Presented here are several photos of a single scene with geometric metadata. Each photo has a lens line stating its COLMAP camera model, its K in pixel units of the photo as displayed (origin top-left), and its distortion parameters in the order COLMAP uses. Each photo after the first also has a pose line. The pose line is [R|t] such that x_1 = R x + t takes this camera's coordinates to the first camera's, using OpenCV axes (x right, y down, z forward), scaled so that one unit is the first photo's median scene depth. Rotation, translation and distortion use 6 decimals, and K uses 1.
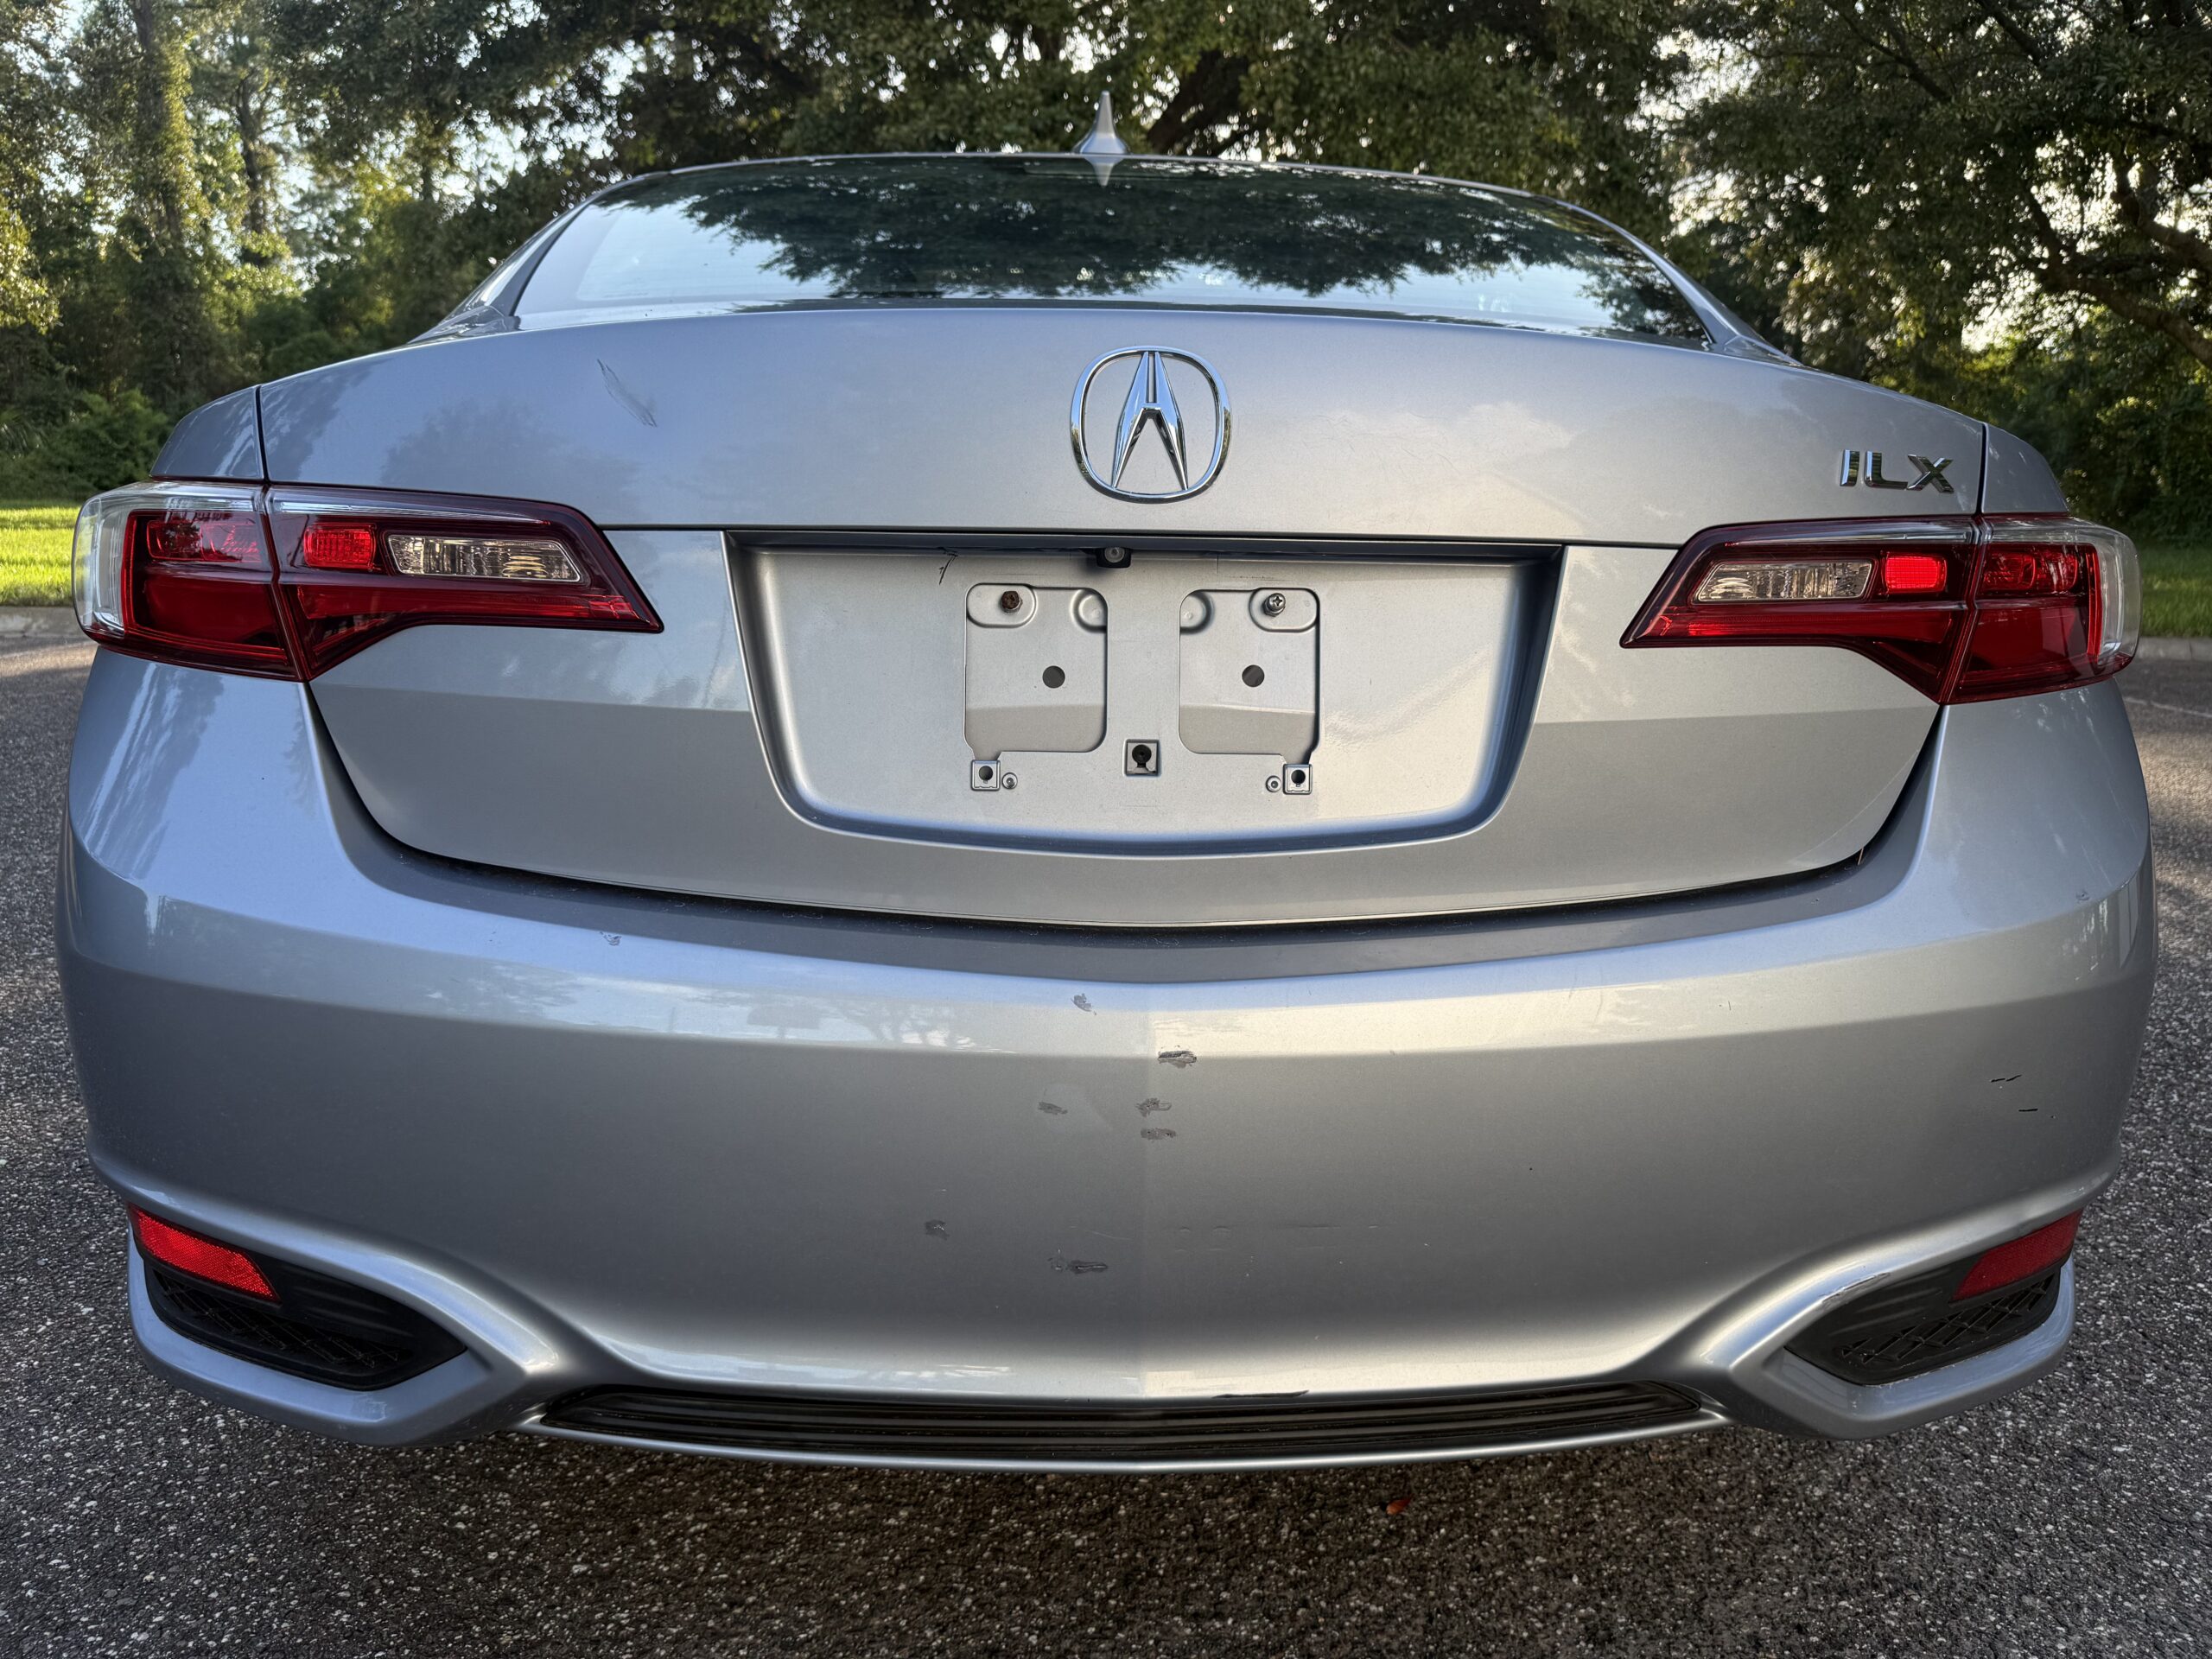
lens RADIAL K [[1582.2, 0, 1091.2], [0, 1582.2, 869.6], [0, 0, 1]] dist [0.030632, -0.042527]
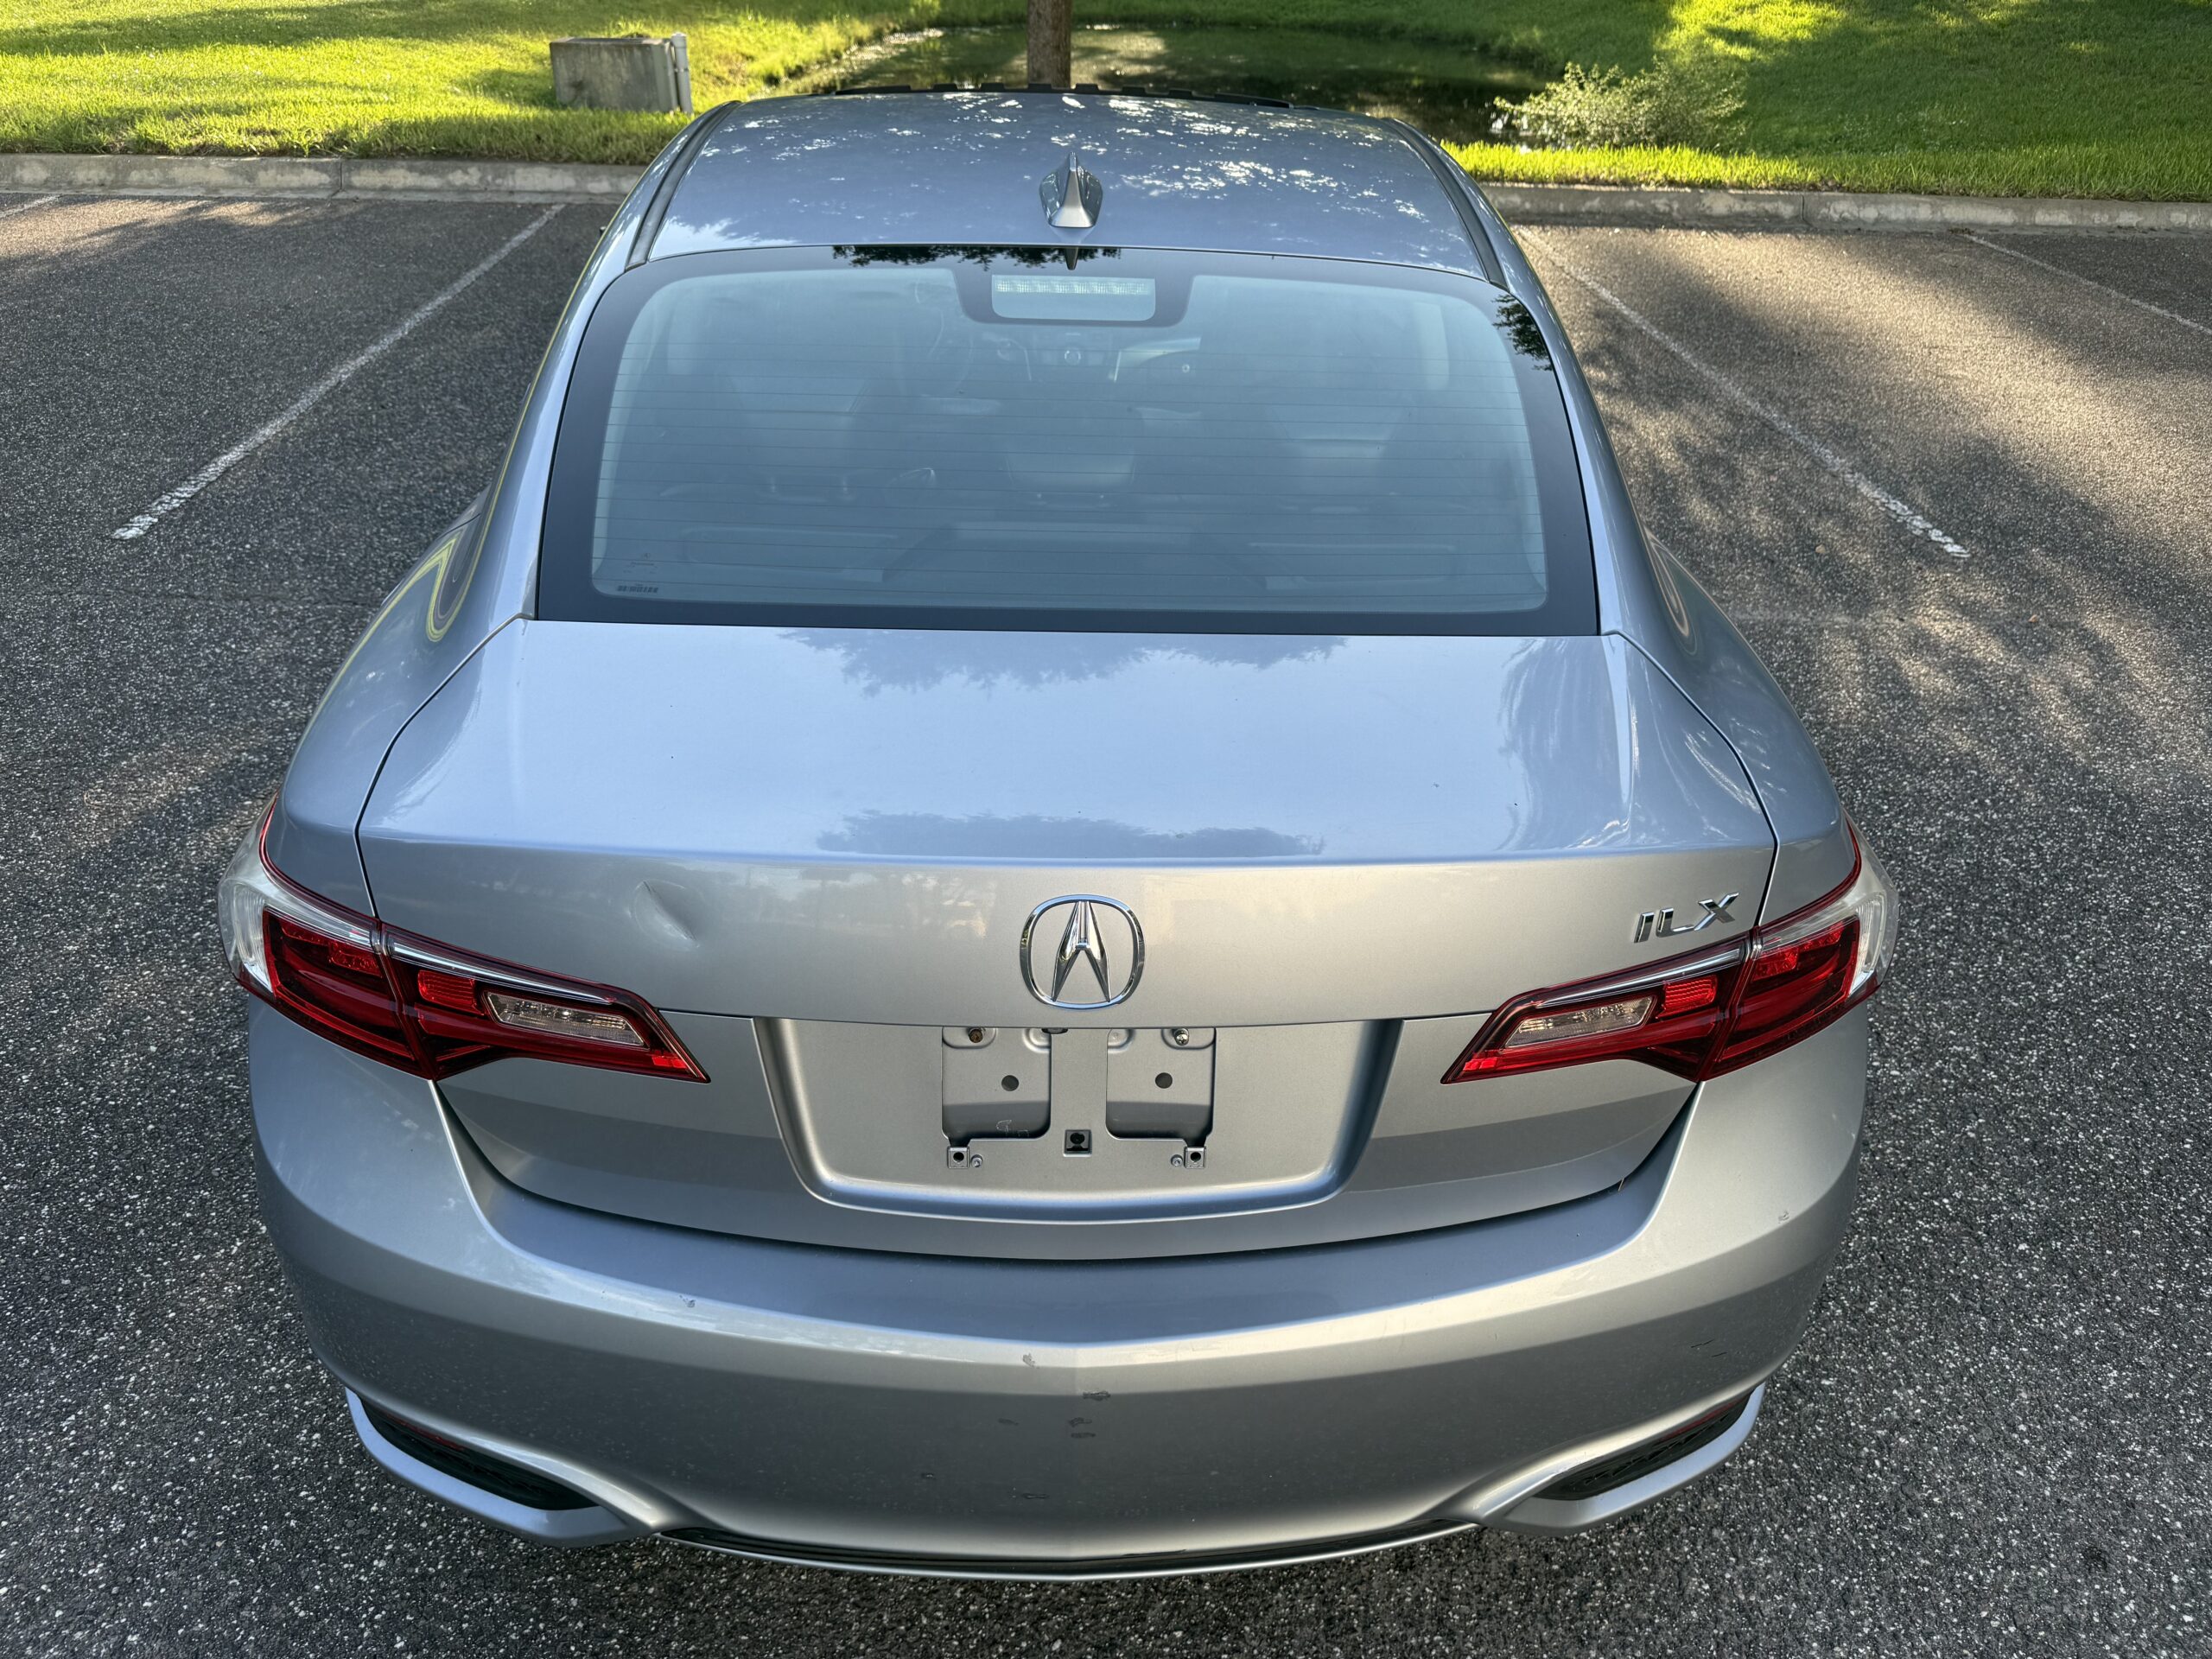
lens RADIAL K [[1582.2, 0, 1086.4], [0, 1582.2, 852.2], [0, 0, 1]] dist [0.030632, -0.042527]
pose [[0.999968, 0.008025, -0.000466, 0.030383], [-0.007413, 0.942998, 0.332715, -0.584802], [0.003109, -0.332701, 0.943027, -0.129936]]
